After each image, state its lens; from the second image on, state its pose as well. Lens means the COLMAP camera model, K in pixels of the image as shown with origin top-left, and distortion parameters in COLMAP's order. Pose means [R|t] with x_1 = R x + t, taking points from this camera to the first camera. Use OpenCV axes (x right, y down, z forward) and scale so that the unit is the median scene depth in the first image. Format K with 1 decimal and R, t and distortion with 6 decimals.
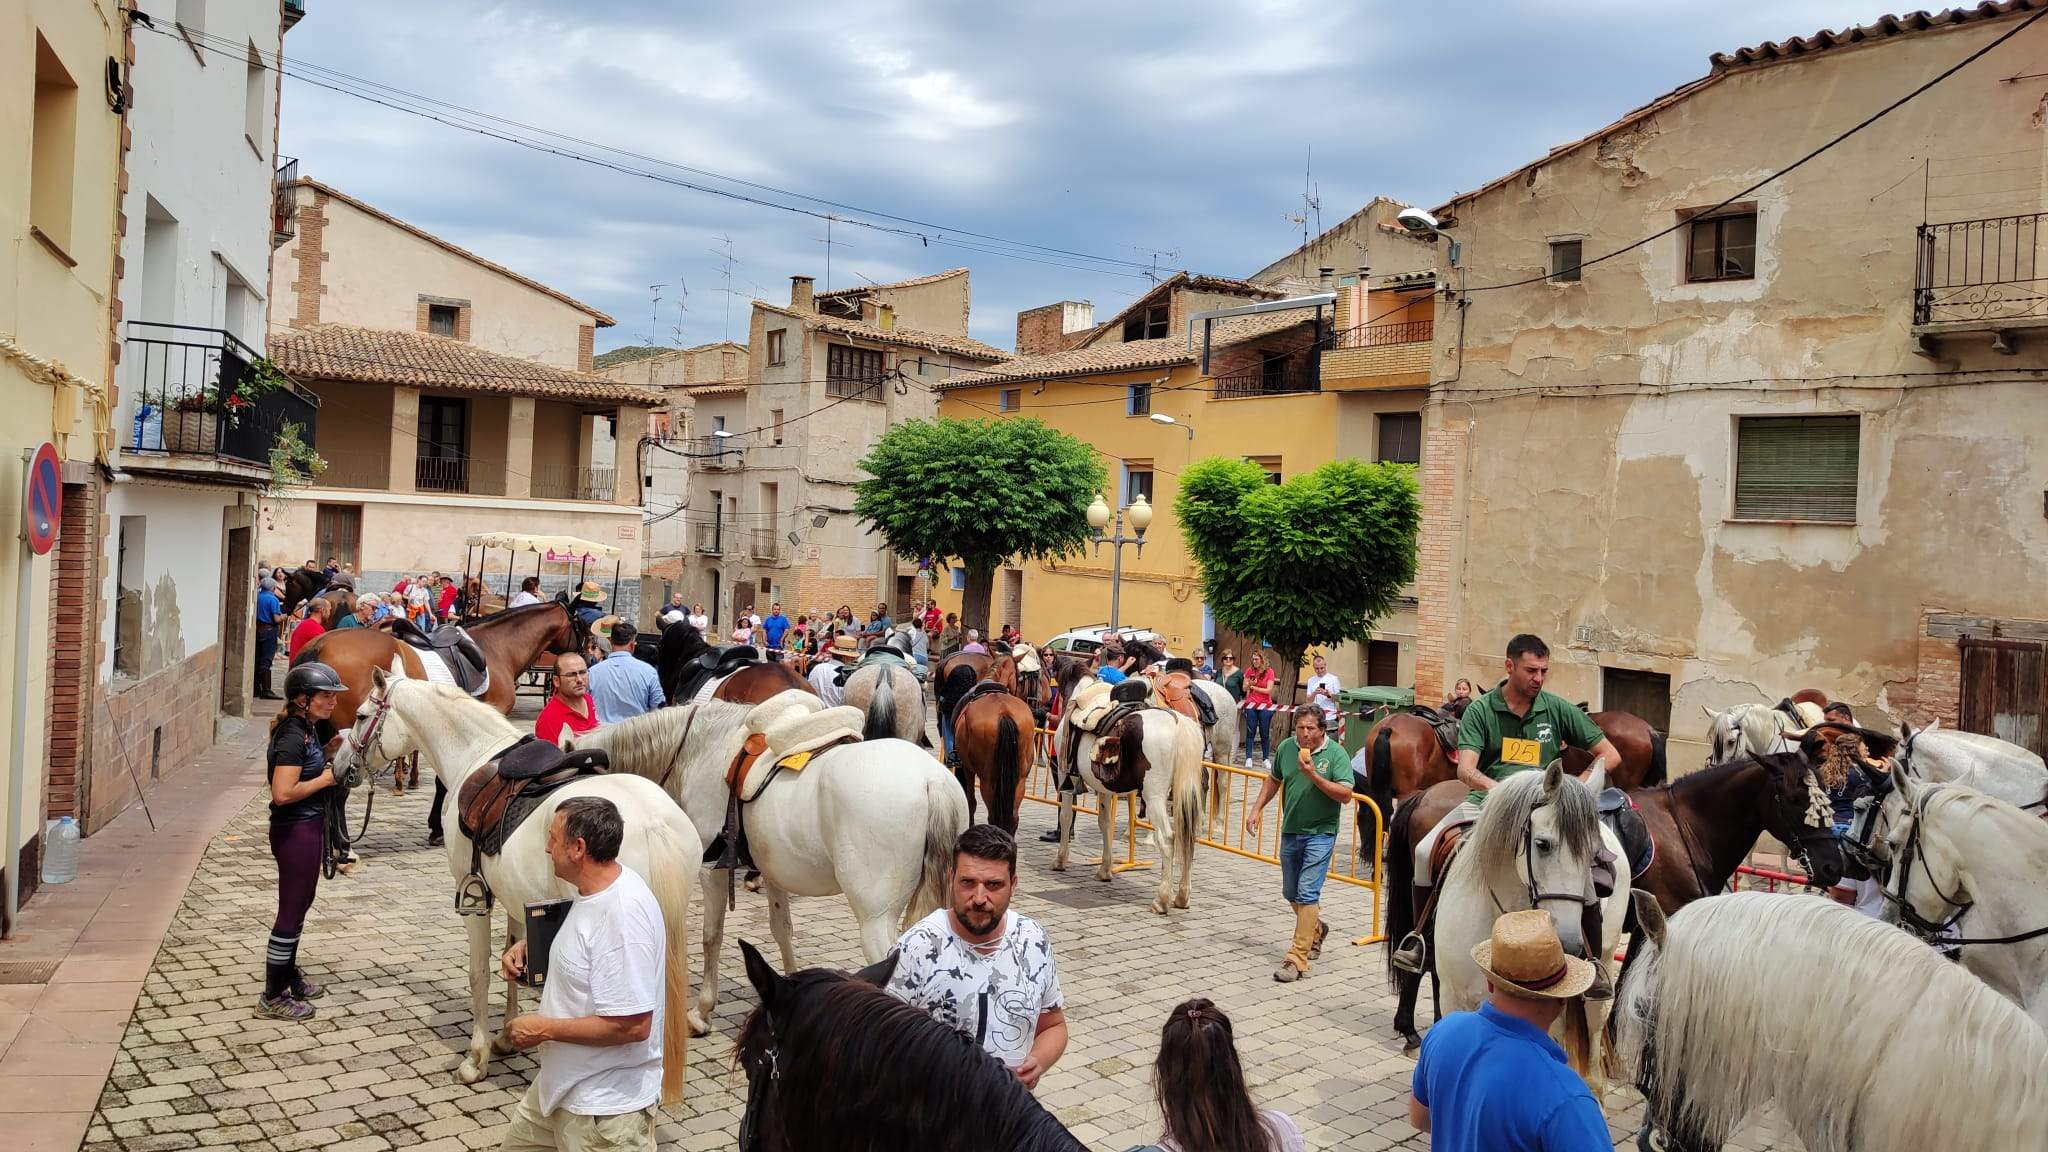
lens RADIAL K [[1425.2, 0, 1039.2], [0, 1425.2, 545.9], [0, 0, 1]] dist [0.008872, -0.002081]
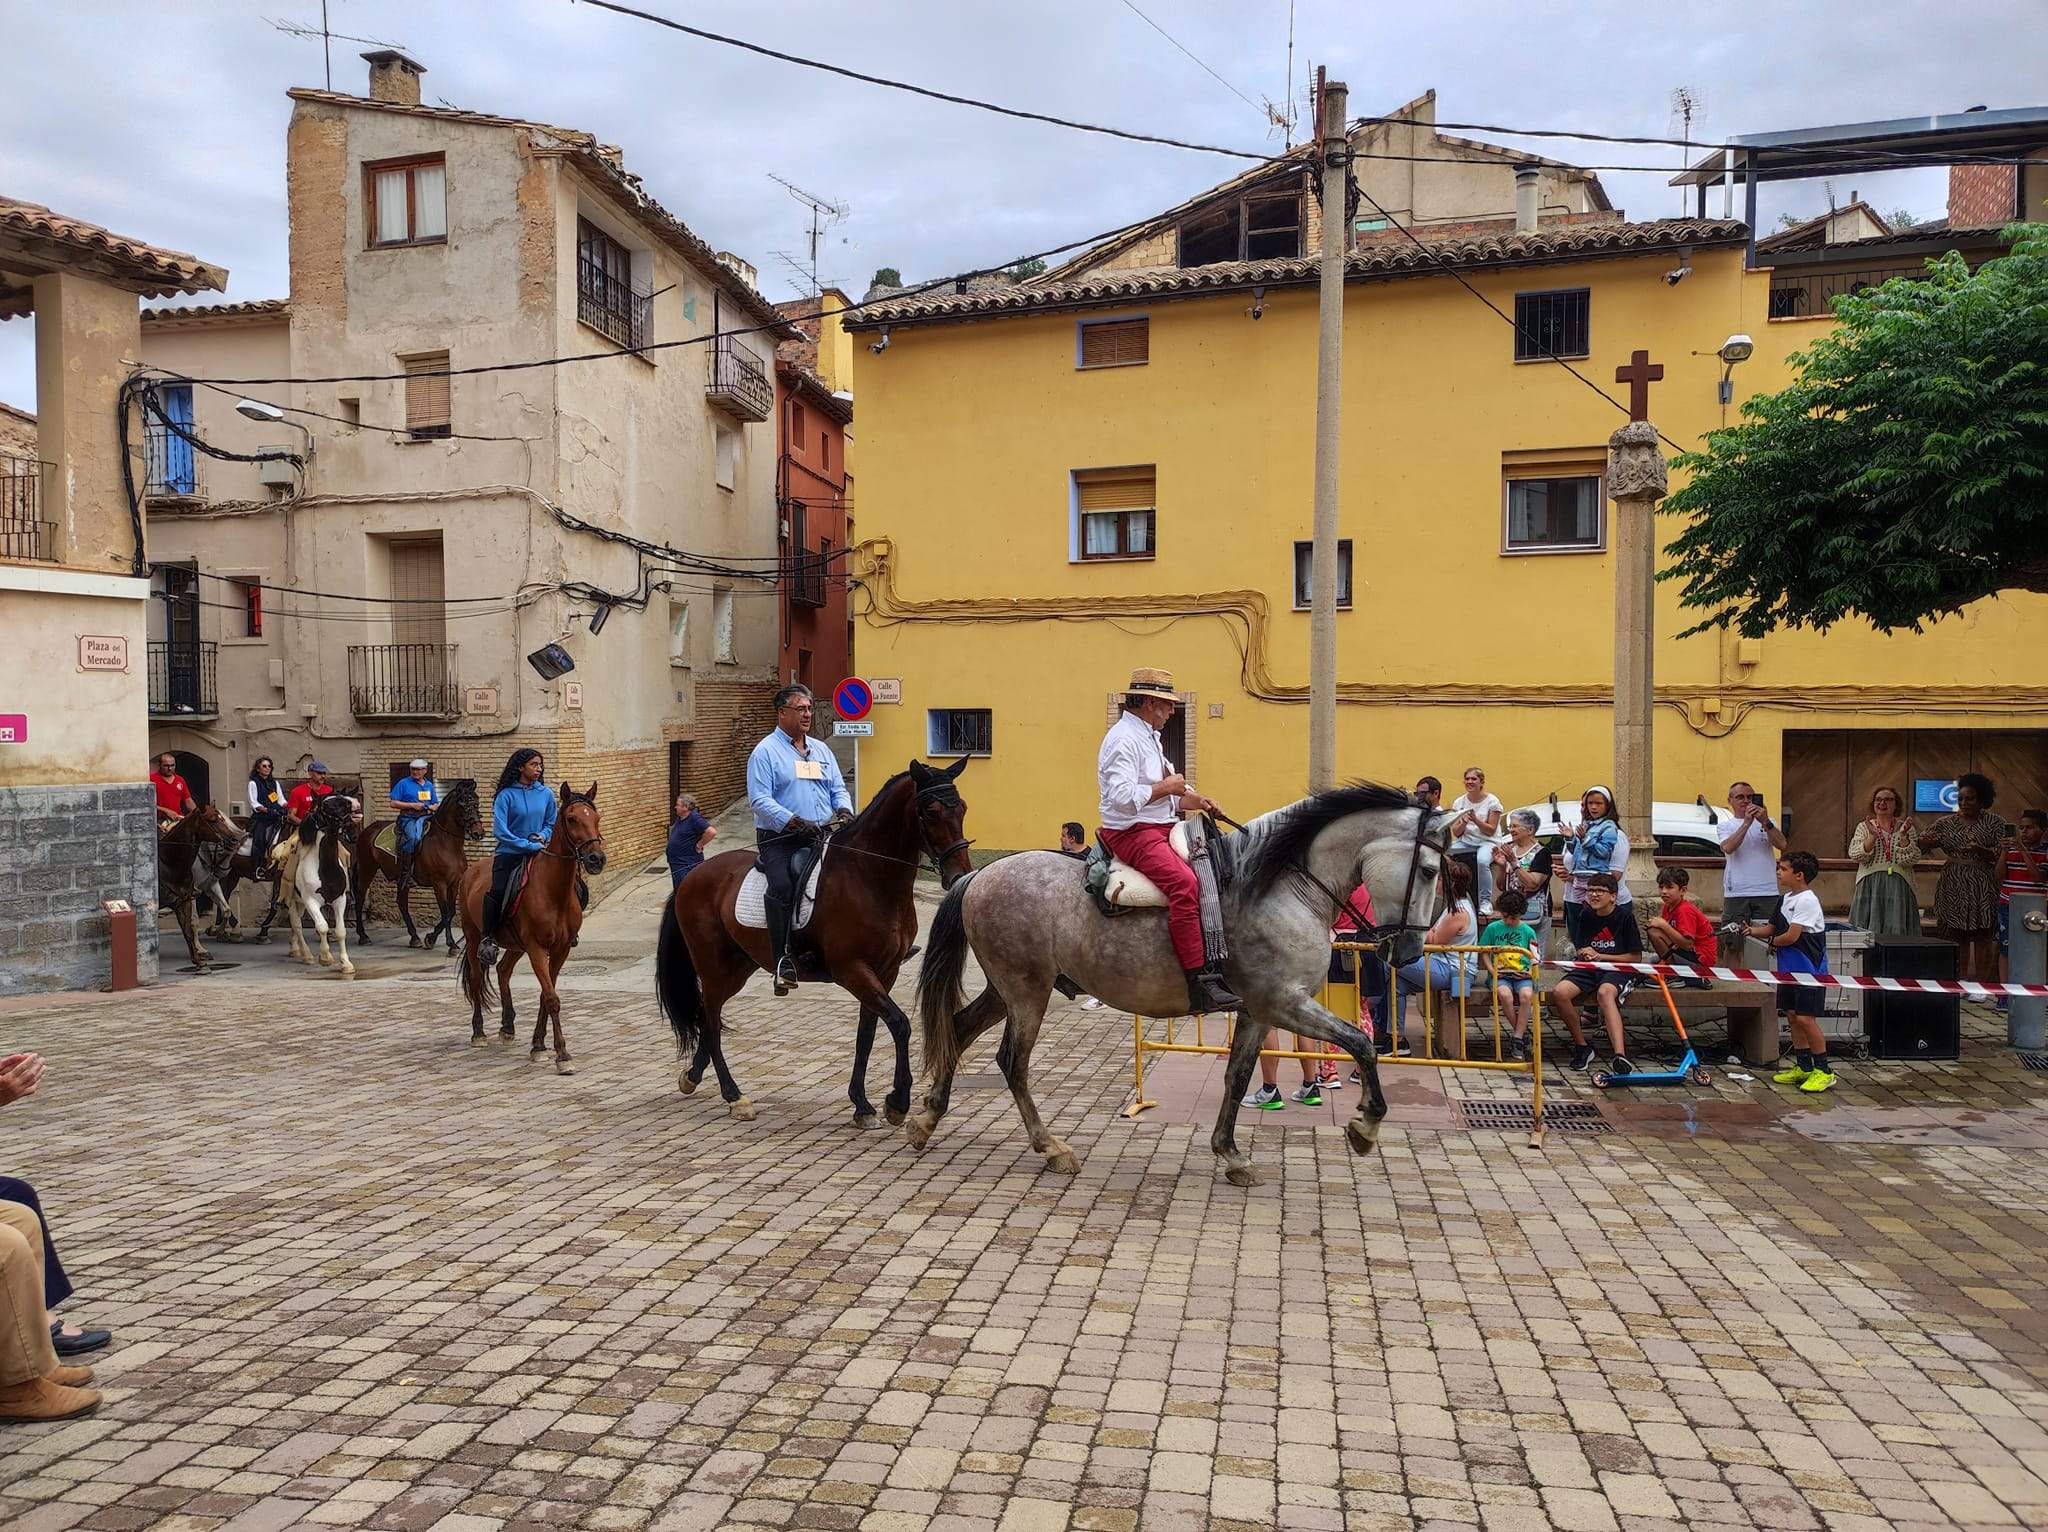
lens RADIAL K [[1501.3, 0, 1024.0], [0, 1501.3, 766.0], [0, 0, 1]] dist [0.039997, -0.027042]
pose [[0.822486, -0.064718, 0.565091, -0.305420], [0.045110, 0.997798, 0.048617, 0.010557], [-0.566993, -0.014495, 0.823595, 0.555935]]
